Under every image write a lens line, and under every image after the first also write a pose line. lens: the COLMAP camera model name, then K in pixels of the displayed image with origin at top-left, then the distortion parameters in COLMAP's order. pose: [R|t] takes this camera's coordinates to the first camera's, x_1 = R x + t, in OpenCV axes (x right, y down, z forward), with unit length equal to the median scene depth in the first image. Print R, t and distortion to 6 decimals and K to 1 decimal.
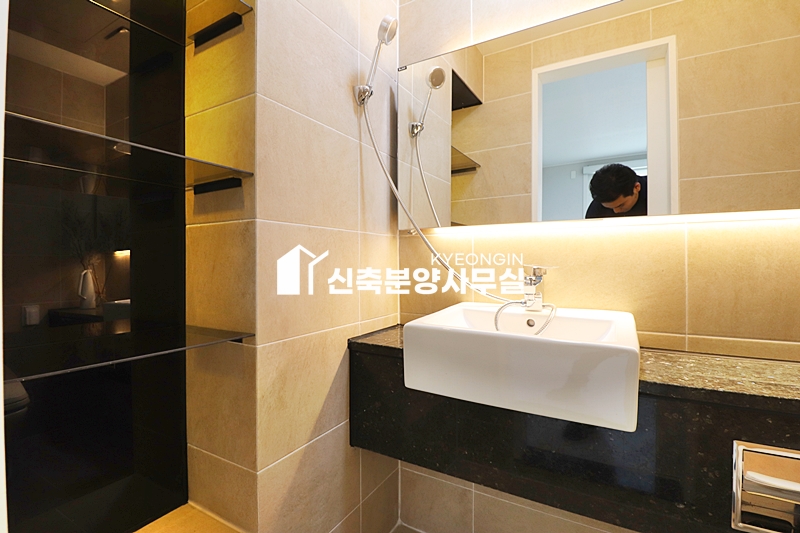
lens RADIAL K [[369.5, 0, 405.2], [0, 369.5, 265.0], [0, 0, 1]] dist [-0.006347, -0.009723]
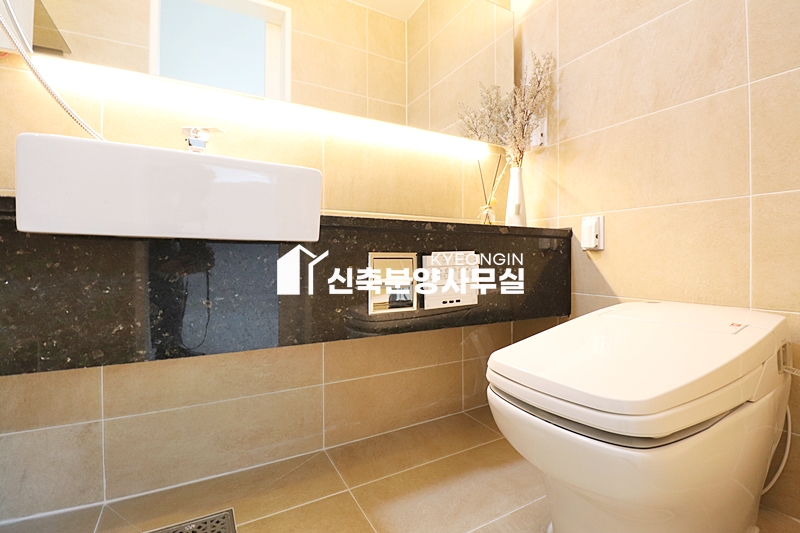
lens RADIAL K [[369.5, 0, 404.9], [0, 369.5, 266.4], [0, 0, 1]] dist [-0.006347, -0.009723]
pose [[0.512356, -0.005130, 0.858758, -0.188527], [-0.007987, 0.999910, 0.010739, 0.363857], [-0.858736, -0.012361, 0.512269, 0.092640]]
